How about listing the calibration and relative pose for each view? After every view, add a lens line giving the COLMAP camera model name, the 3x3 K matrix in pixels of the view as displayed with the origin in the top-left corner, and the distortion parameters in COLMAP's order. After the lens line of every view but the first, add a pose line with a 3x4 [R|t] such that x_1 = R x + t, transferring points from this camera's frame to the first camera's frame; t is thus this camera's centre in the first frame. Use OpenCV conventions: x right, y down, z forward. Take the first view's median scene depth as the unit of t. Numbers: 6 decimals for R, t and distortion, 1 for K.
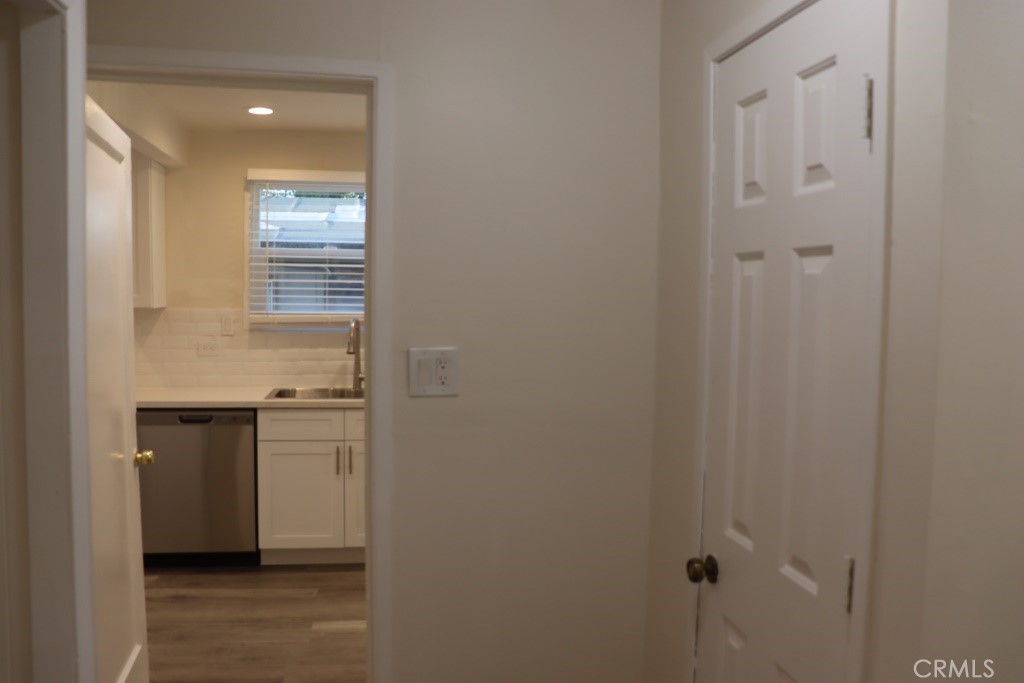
lens RADIAL K [[846.6, 0, 515.7], [0, 846.6, 344.3], [0, 0, 1]] dist [-0.172769, 0.154732]
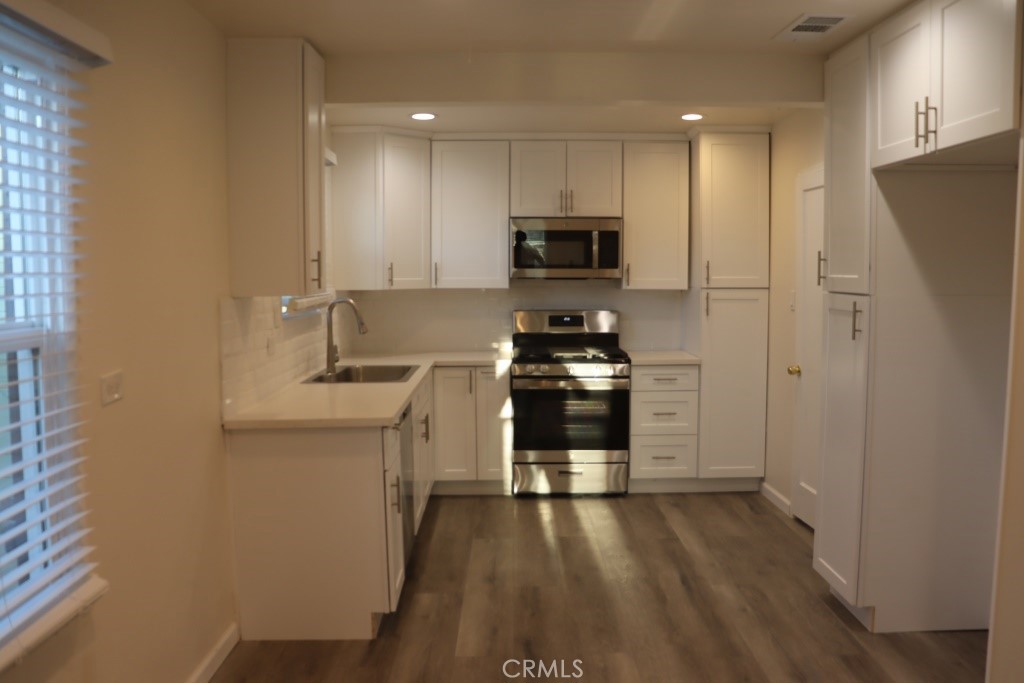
lens RADIAL K [[846.6, 0, 515.7], [0, 846.6, 344.3], [0, 0, 1]] dist [-0.172769, 0.154732]
pose [[0.153068, -0.097464, 0.983398, -1.120751], [0.070772, 0.993651, 0.087464, -0.048972], [-0.985678, 0.056209, 0.158994, 0.645146]]
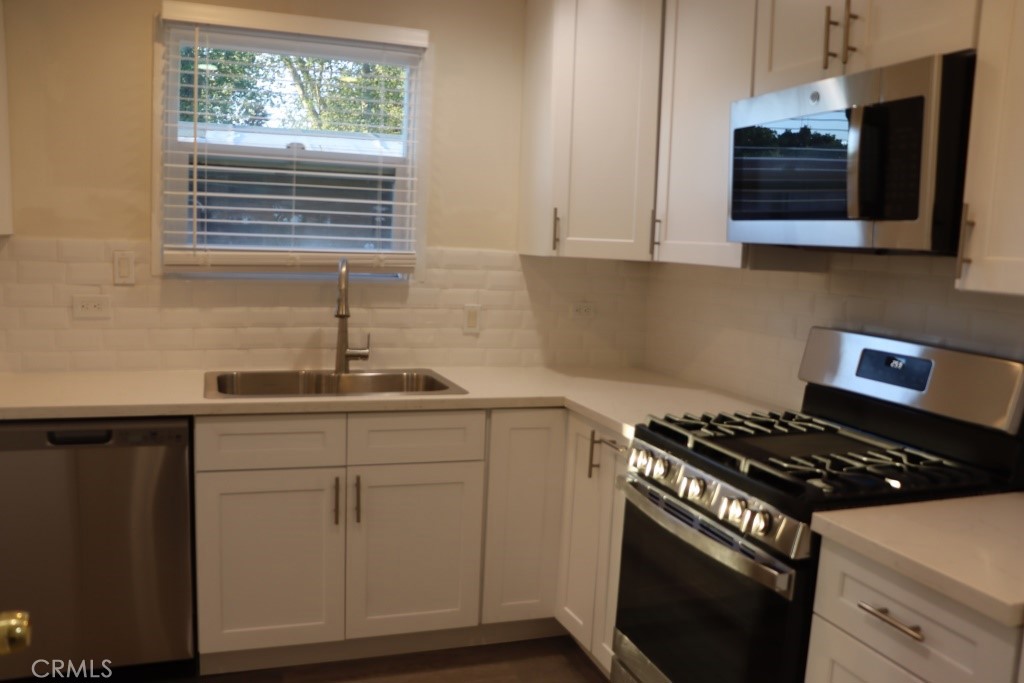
lens RADIAL K [[846.6, 0, 515.7], [0, 846.6, 344.3], [0, 0, 1]] dist [-0.172769, 0.154732]
pose [[0.984026, 0.003100, 0.177997, -0.175464], [-0.013657, 0.998216, 0.058116, -0.005993], [-0.177499, -0.059619, 0.982313, 0.370659]]
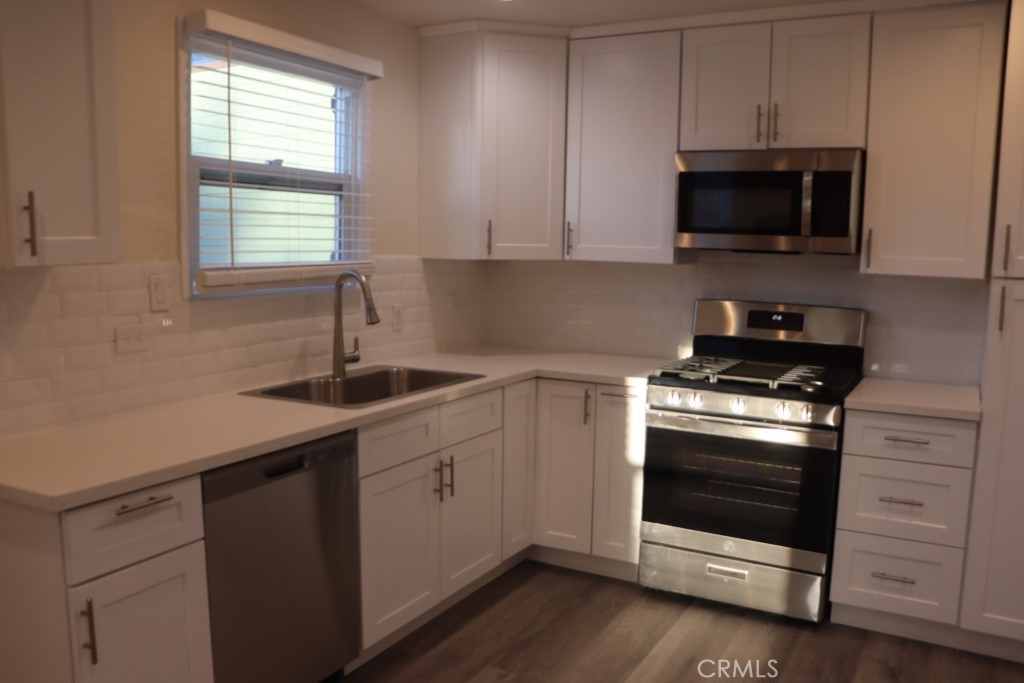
lens RADIAL K [[846.6, 0, 515.7], [0, 846.6, 344.3], [0, 0, 1]] dist [-0.172769, 0.154732]
pose [[0.619567, -0.101519, 0.778351, -0.628827], [0.043919, 0.994531, 0.094756, -0.030126], [-0.783714, -0.024523, 0.620638, 0.483184]]
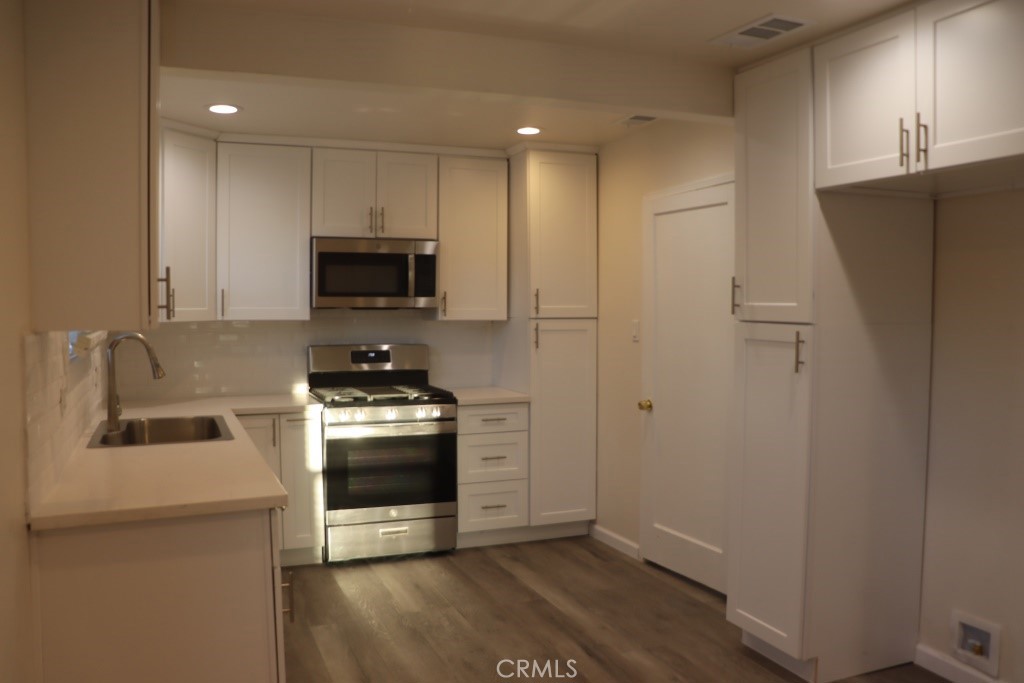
lens RADIAL K [[846.6, 0, 515.7], [0, 846.6, 344.3], [0, 0, 1]] dist [-0.172769, 0.154732]
pose [[-0.222830, -0.059723, 0.973026, -0.979196], [0.060010, 0.995388, 0.074838, -0.054998], [-0.973009, 0.075068, -0.218218, 0.819308]]
